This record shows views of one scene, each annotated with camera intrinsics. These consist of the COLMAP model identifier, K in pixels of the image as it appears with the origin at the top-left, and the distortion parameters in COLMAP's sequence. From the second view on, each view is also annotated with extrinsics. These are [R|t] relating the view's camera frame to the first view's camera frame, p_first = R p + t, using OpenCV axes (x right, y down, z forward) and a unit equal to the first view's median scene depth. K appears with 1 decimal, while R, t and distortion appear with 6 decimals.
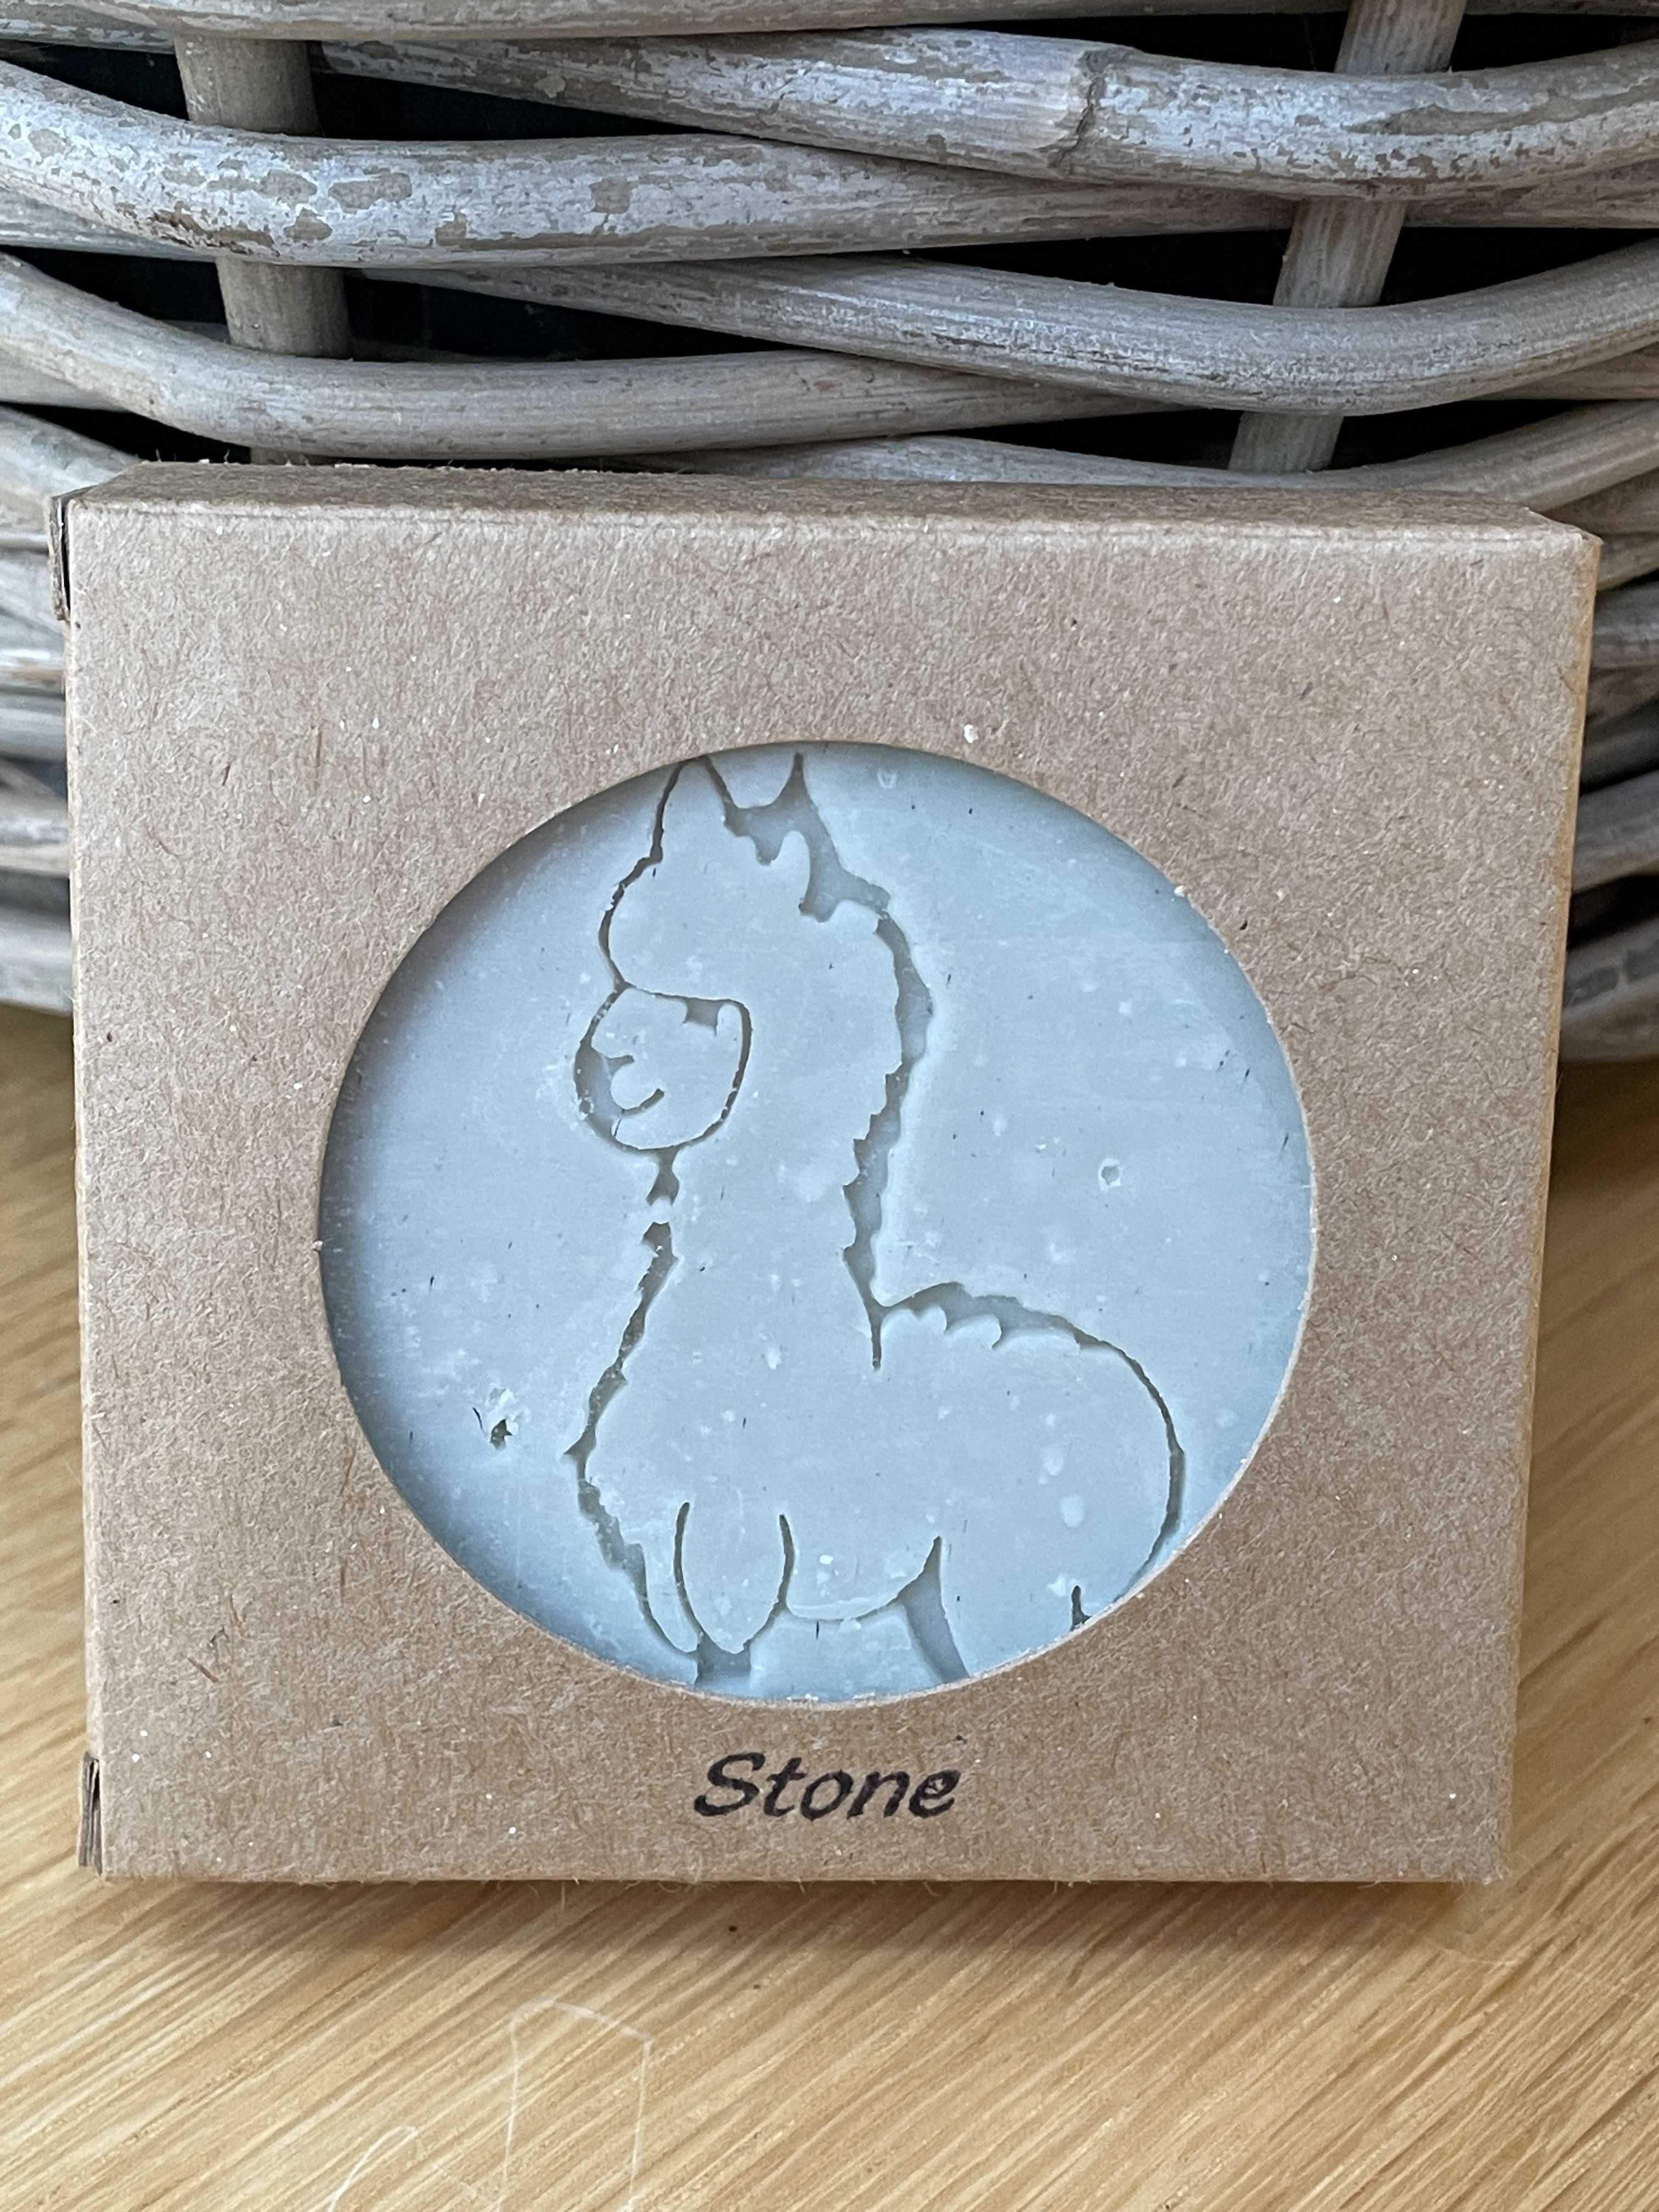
lens RADIAL K [[3272.5, 0, 830.2], [0, 3272.5, 1144.2], [0, 0, 1]] dist [-0.014199, -0.156999]
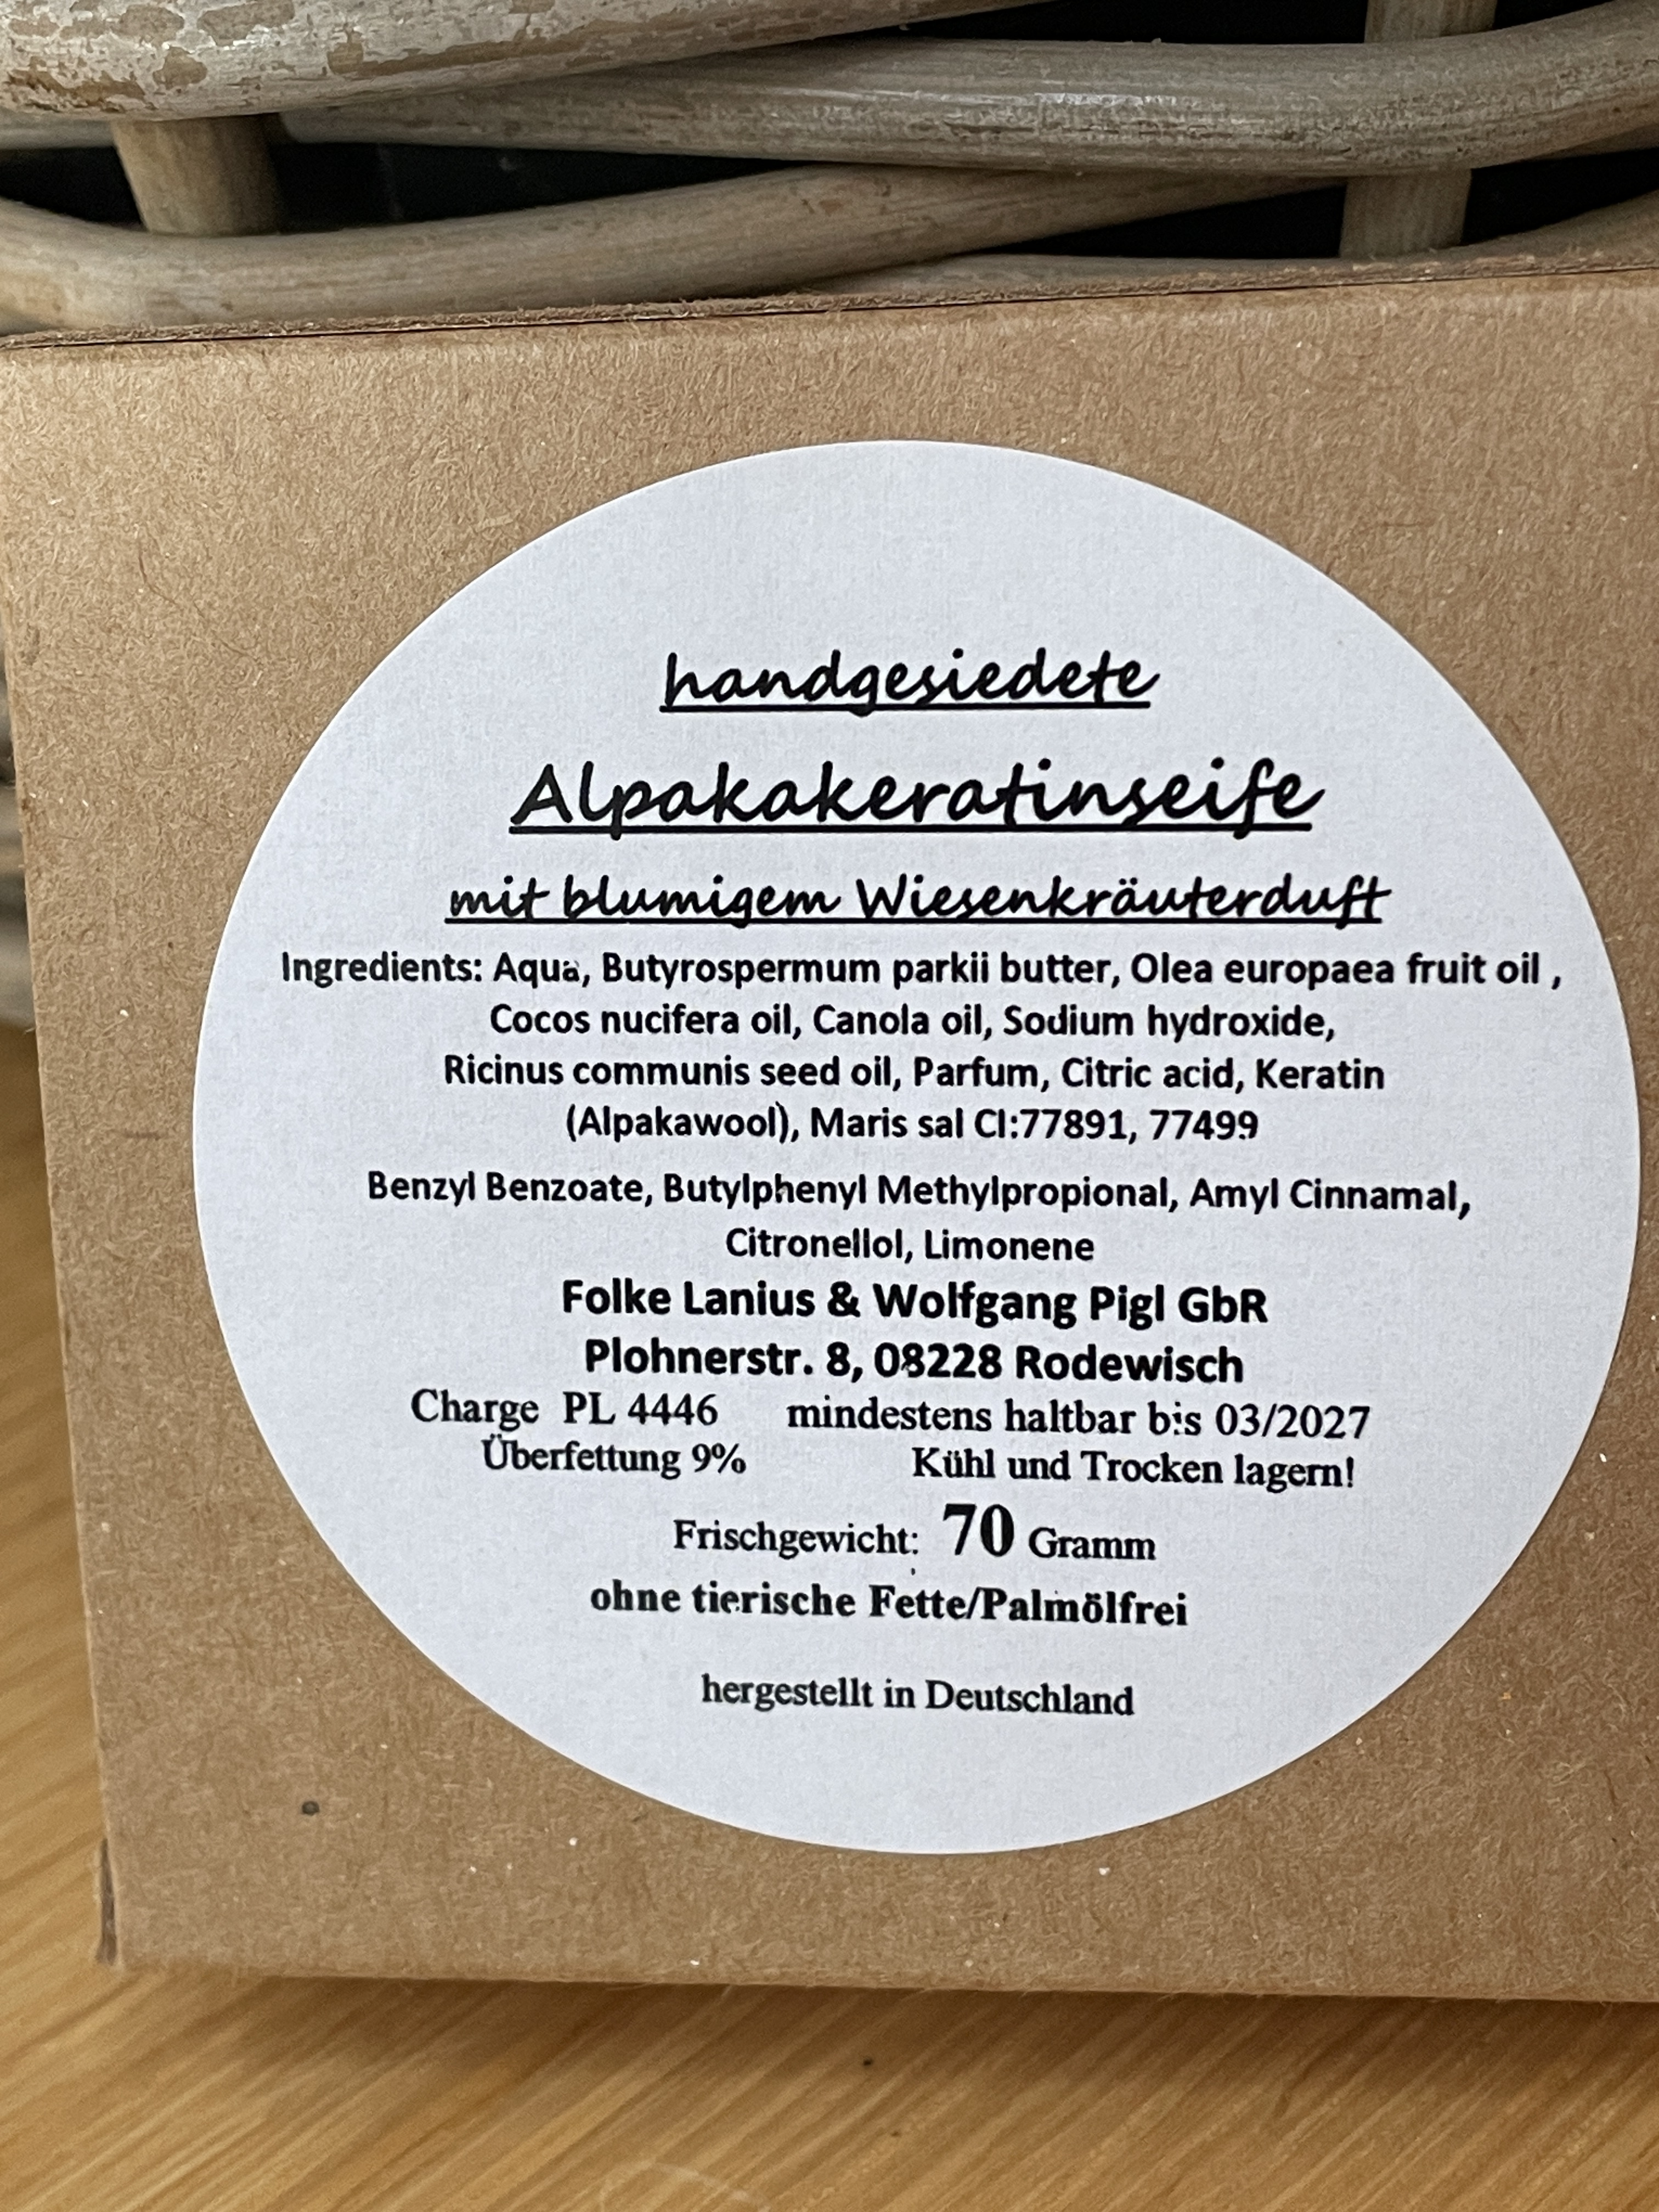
lens RADIAL K [[3317.3, 0, 829.5], [0, 3317.3, 1106.0], [0, 0, 1]] dist [-0.017550, -0.062292]
pose [[0.990194, -0.074617, -0.118106, 0.082654], [0.072767, 0.997150, -0.019904, 0.014075], [0.119255, 0.011115, 0.992801, 0.168558]]
